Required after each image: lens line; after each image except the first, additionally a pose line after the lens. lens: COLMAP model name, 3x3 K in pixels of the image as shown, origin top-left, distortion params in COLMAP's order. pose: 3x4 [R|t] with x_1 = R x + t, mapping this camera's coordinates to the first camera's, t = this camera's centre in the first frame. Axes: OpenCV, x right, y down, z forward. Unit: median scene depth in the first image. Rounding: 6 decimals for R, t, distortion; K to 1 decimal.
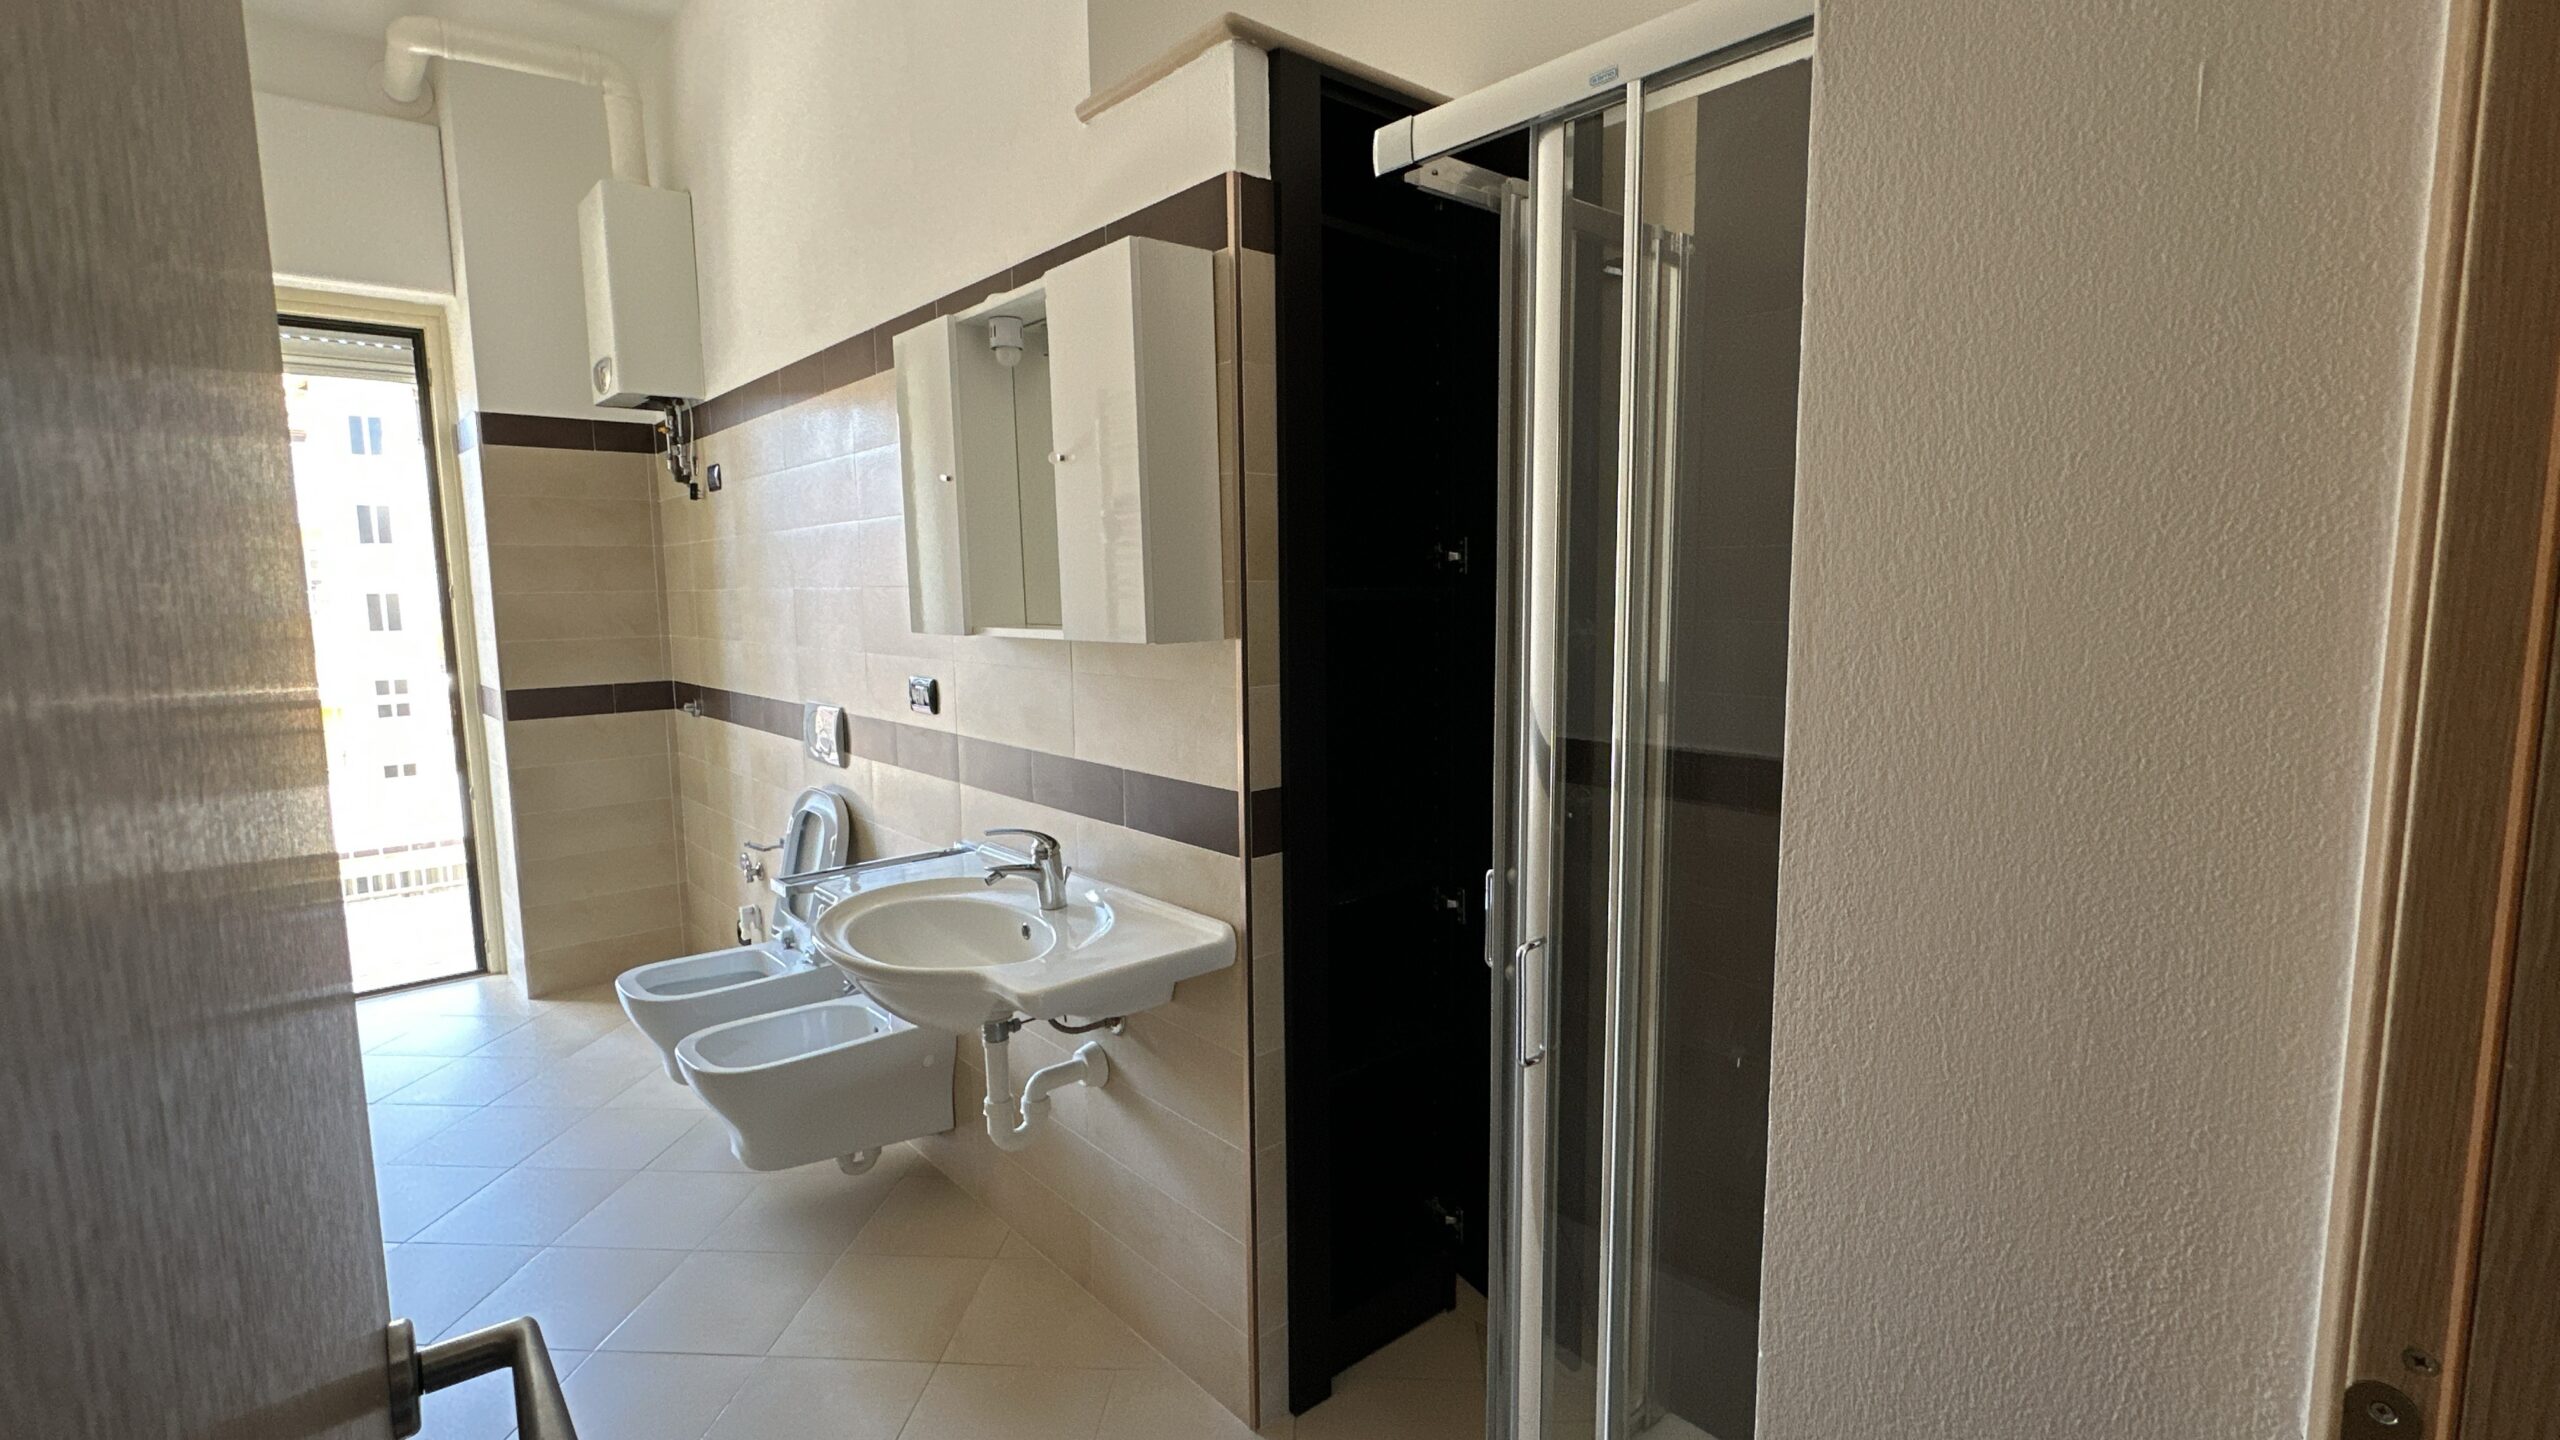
lens RADIAL K [[1164.3, 0, 1279.0], [0, 1164.3, 725.6], [0, 0, 1]] dist [-0.001985, 0.000190]
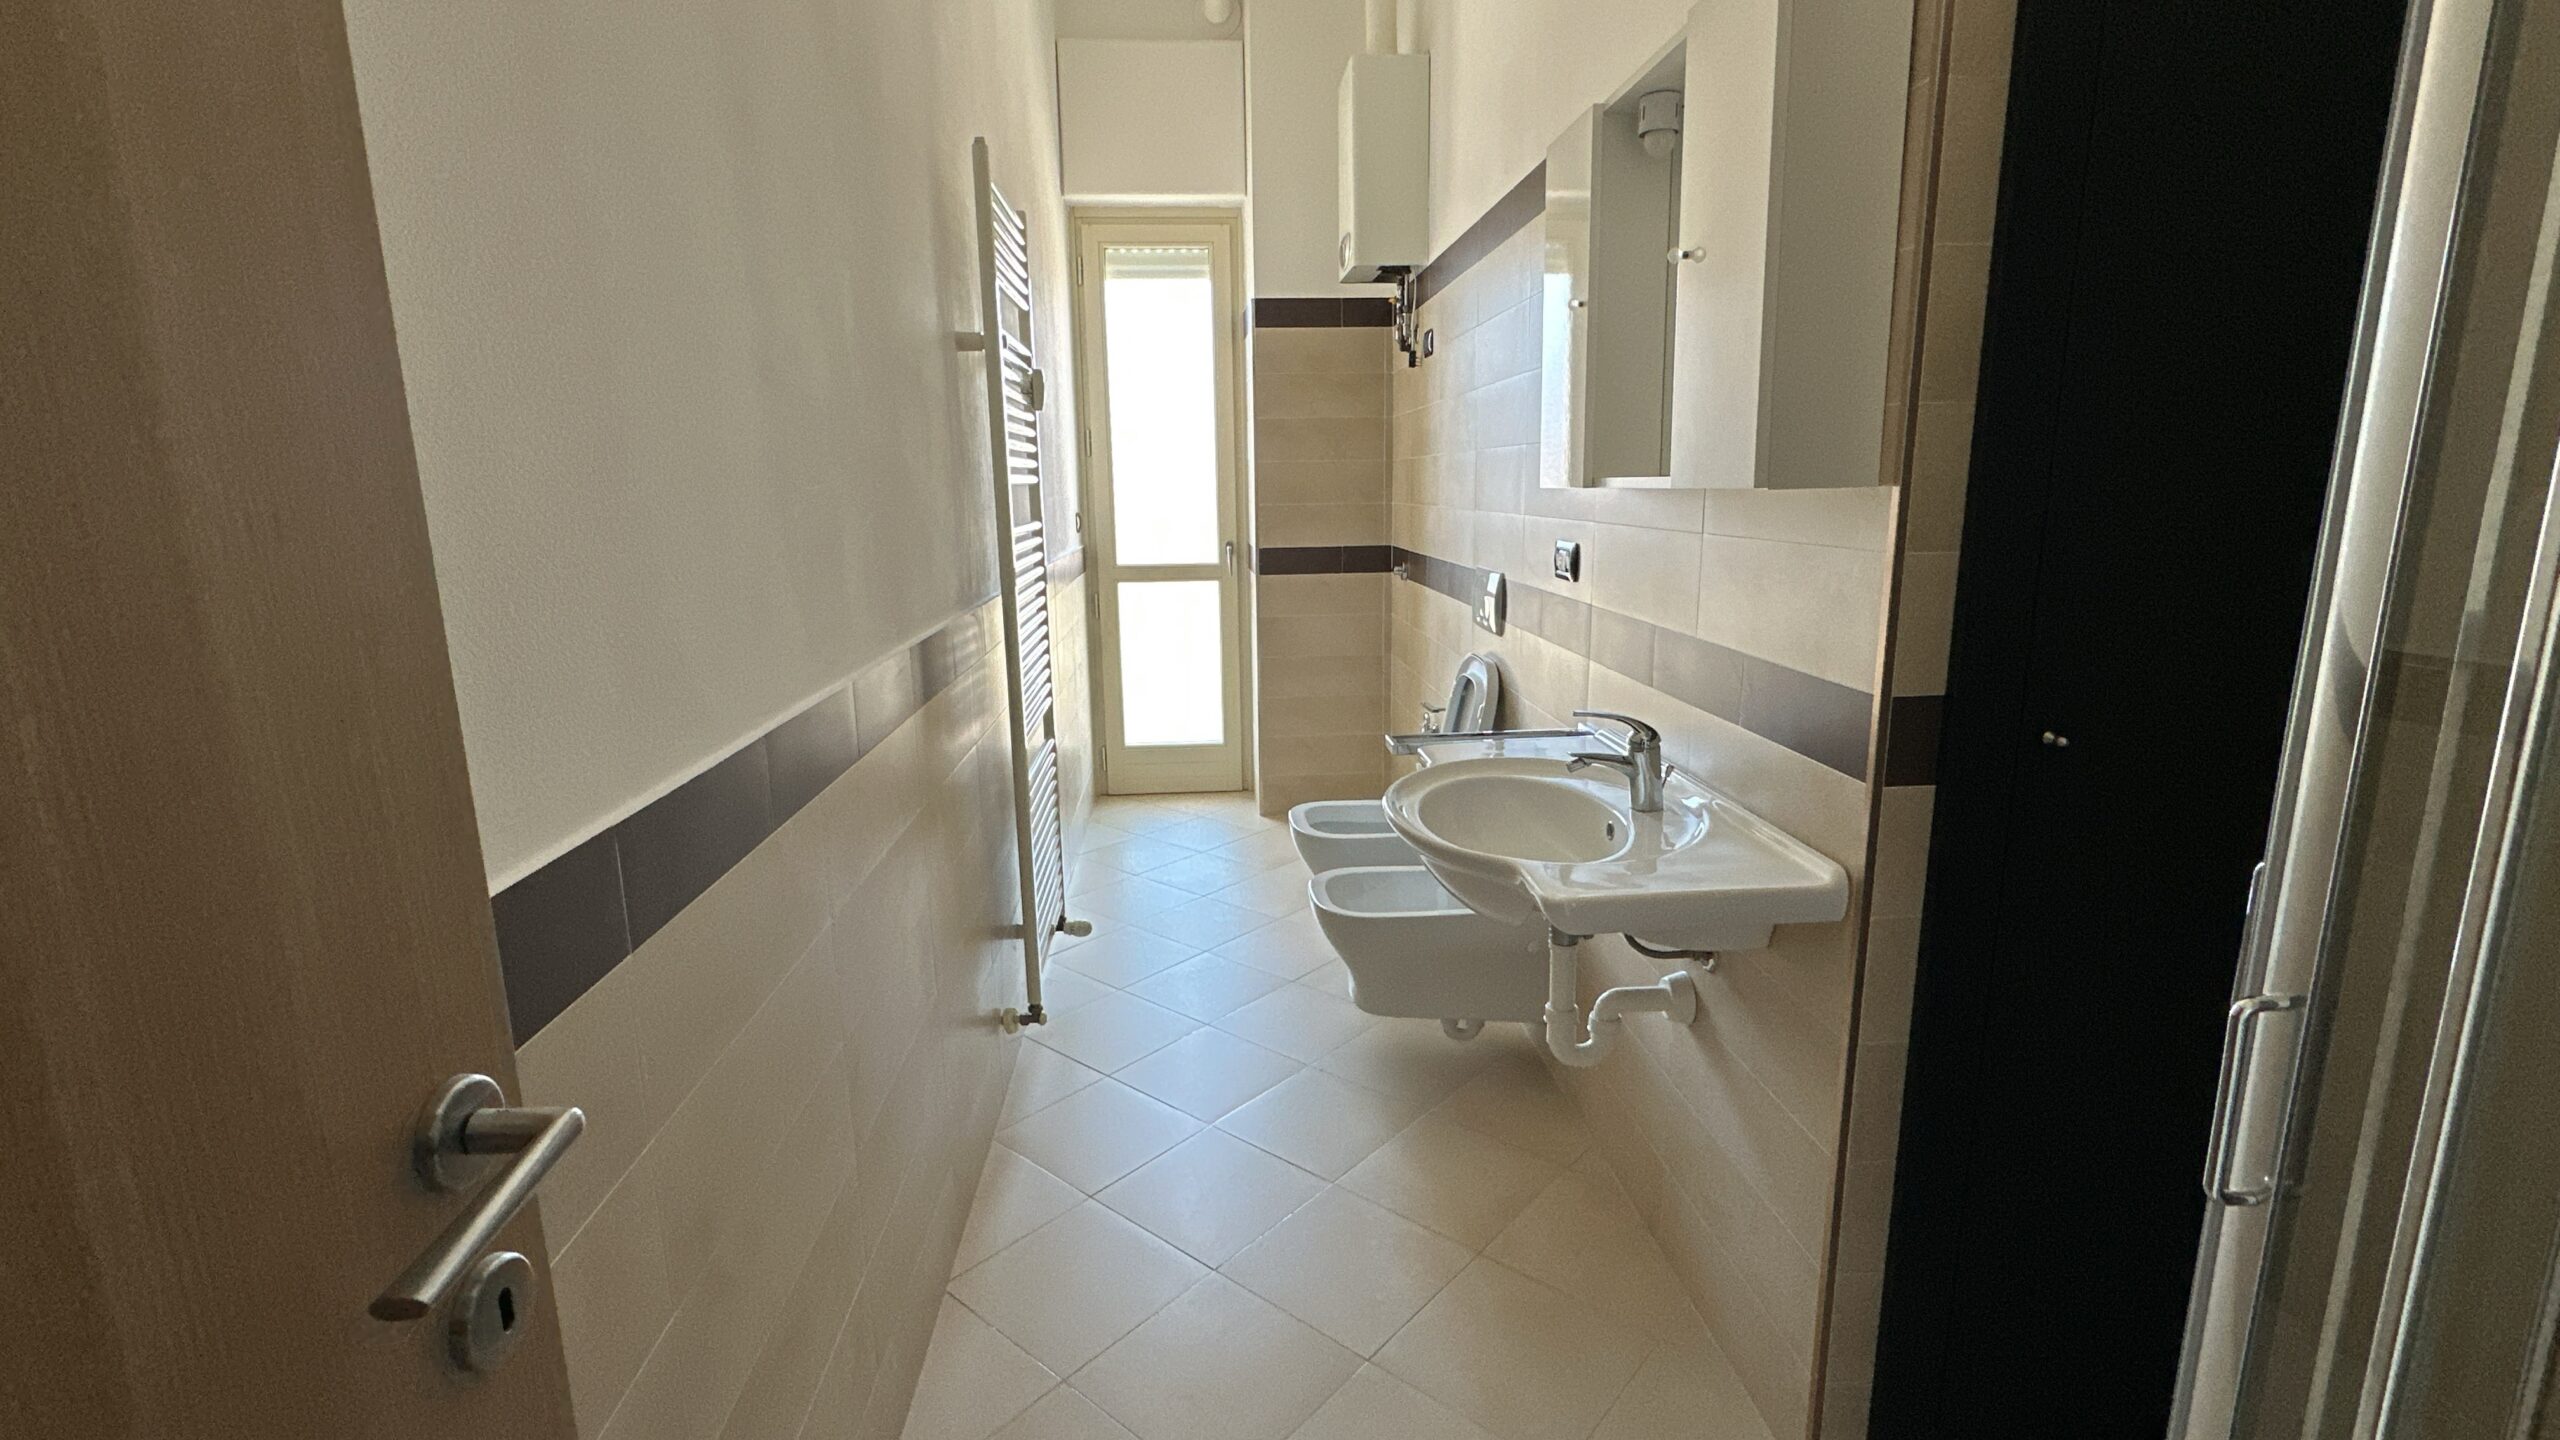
lens RADIAL K [[1164.3, 0, 1279.0], [0, 1164.3, 725.6], [0, 0, 1]] dist [-0.001985, 0.000190]
pose [[0.802720, 0.123022, -0.583529, 0.068146], [-0.065746, 0.990782, 0.118439, 0.009638], [0.592721, -0.056709, 0.803409, 0.129075]]
